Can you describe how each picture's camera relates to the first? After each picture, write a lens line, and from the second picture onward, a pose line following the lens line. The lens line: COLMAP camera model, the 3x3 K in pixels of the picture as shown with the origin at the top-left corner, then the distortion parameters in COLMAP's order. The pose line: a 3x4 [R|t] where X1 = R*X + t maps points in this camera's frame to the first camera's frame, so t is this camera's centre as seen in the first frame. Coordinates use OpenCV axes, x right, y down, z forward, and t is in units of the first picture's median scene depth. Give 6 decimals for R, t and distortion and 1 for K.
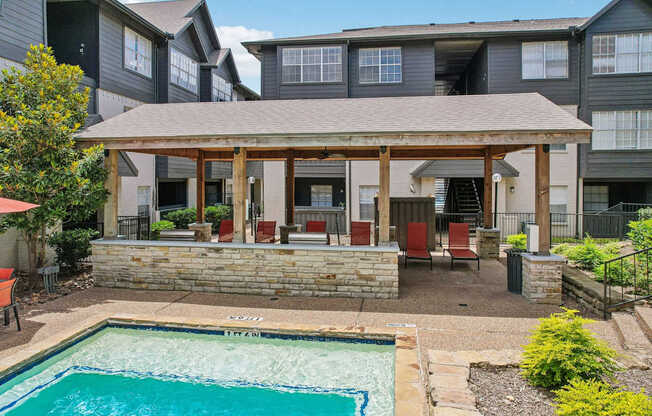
lens RADIAL K [[419.1, 0, 325.1], [0, 419.1, 179.2], [0, 0, 1]] dist [-0.002411, 0.000929]
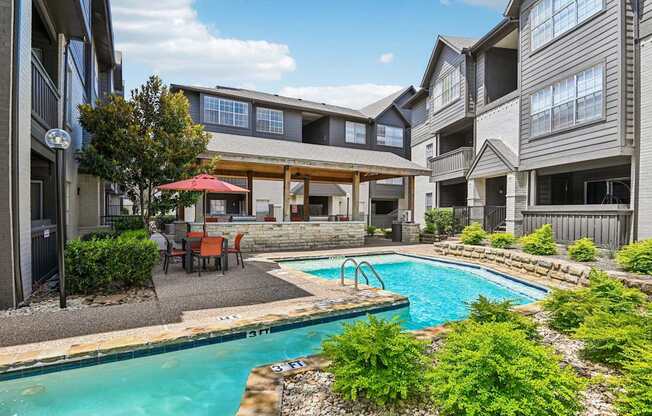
lens RADIAL K [[346.6, 0, 320.2], [0, 346.6, 212.3], [0, 0, 1]] dist [-0.025251, 0.000630]
pose [[0.798530, 0.003195, 0.601947, -0.504992], [-0.007093, 0.999966, 0.004102, 0.056871], [-0.601914, -0.007545, 0.798525, -0.113824]]
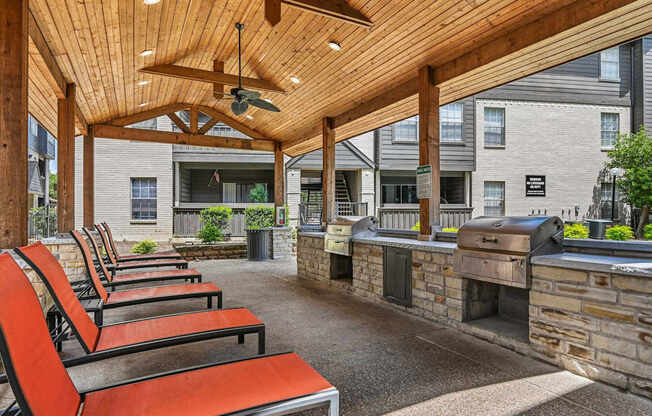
lens RADIAL K [[346.6, 0, 320.2], [0, 346.6, 212.3], [0, 0, 1]] dist [-0.025251, 0.000630]
pose [[-0.576696, 0.002357, 0.816955, -0.271368], [-0.001530, 0.999991, -0.003966, 0.066594], [-0.816957, -0.003537, -0.576687, 0.756196]]
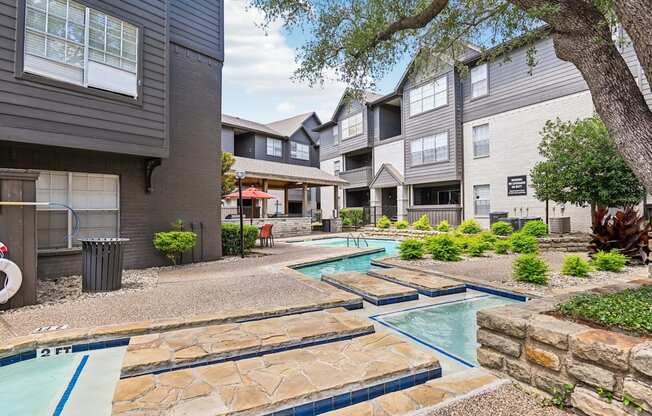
lens RADIAL K [[350.1, 0, 325.6], [0, 350.1, 199.6], [0, 0, 1]] dist [-0.001998, 0.000067]
pose [[0.502932, 0.025874, 0.863939, -0.940877], [0.010079, 0.999308, -0.035795, 0.063525], [-0.864267, 0.026710, 0.502323, -0.165112]]
